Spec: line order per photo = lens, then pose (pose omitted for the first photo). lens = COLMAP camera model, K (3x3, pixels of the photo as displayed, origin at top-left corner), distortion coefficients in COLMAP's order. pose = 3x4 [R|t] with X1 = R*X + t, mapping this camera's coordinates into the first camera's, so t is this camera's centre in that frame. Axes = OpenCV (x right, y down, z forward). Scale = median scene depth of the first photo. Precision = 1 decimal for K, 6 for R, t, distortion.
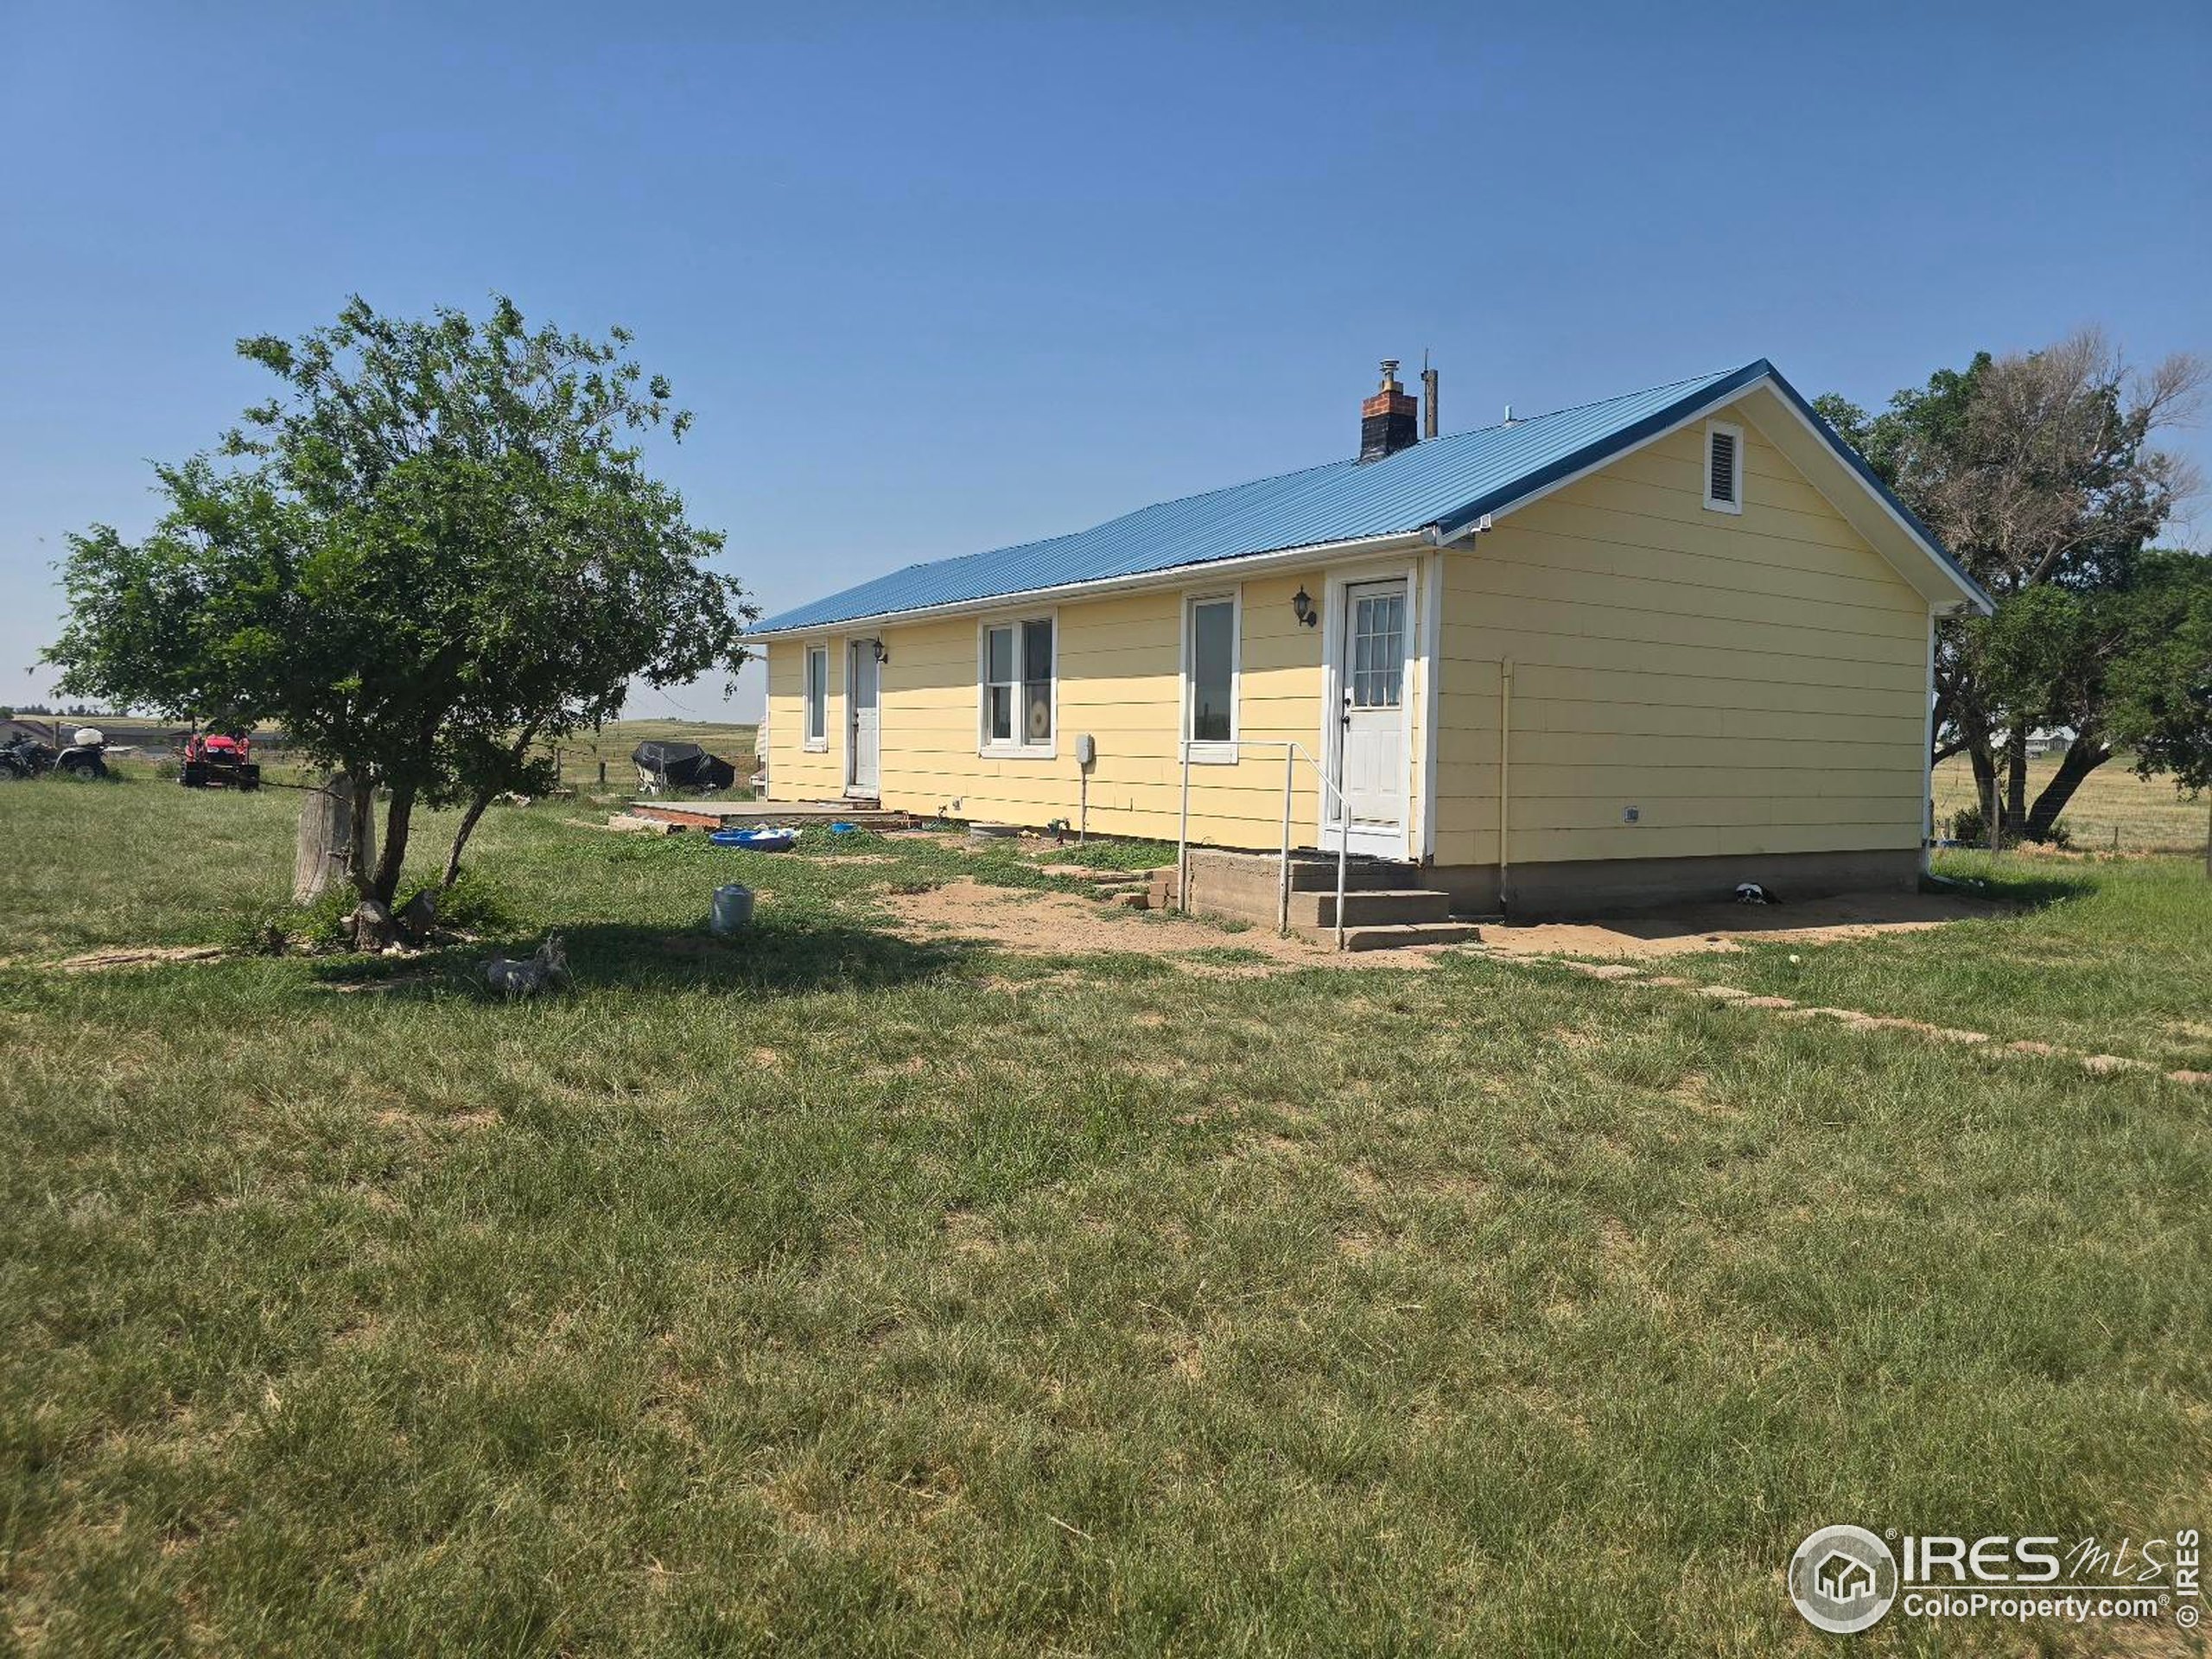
lens RADIAL K [[1497.3, 0, 1098.2], [0, 1497.3, 820.6], [0, 0, 1]] dist [0.061827, -0.048780]
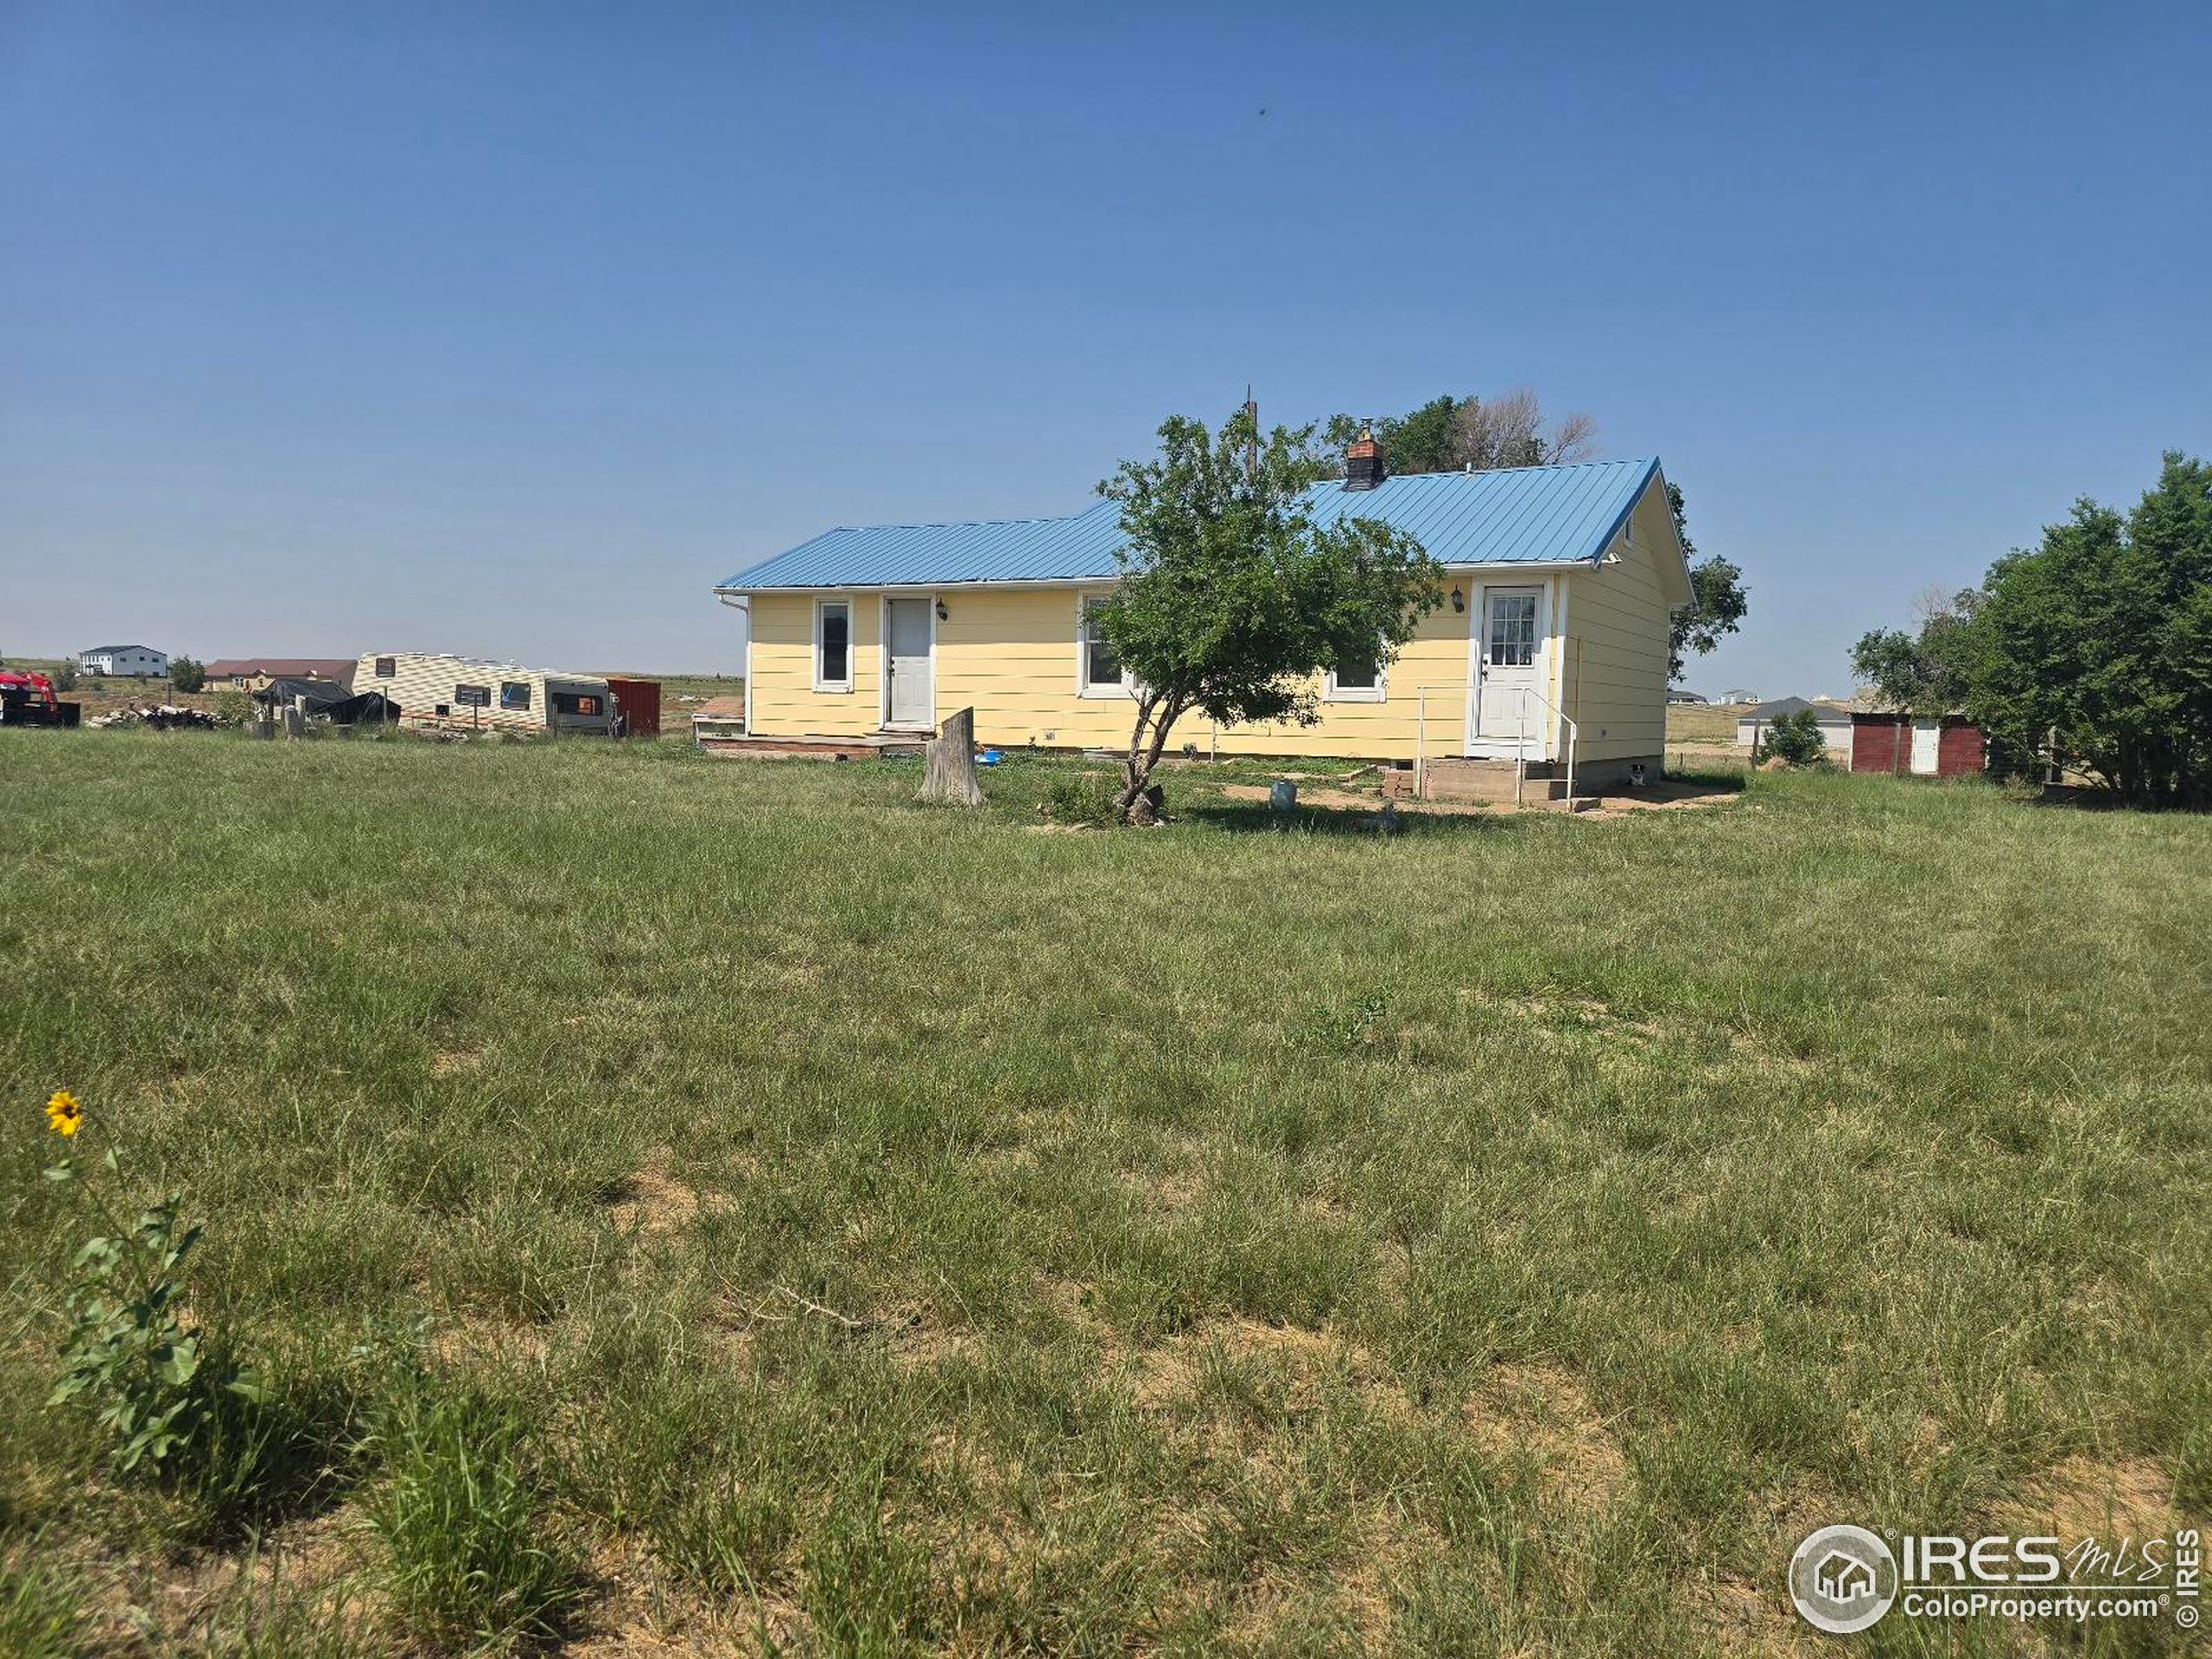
lens RADIAL K [[1497.3, 0, 1120.9], [0, 1497.3, 839.9], [0, 0, 1]] dist [0.061827, -0.048780]
pose [[0.893327, -0.041655, 0.447473, -0.880013], [0.018478, 0.998258, 0.056037, 0.011047], [-0.449028, -0.041791, 0.892540, -0.240493]]
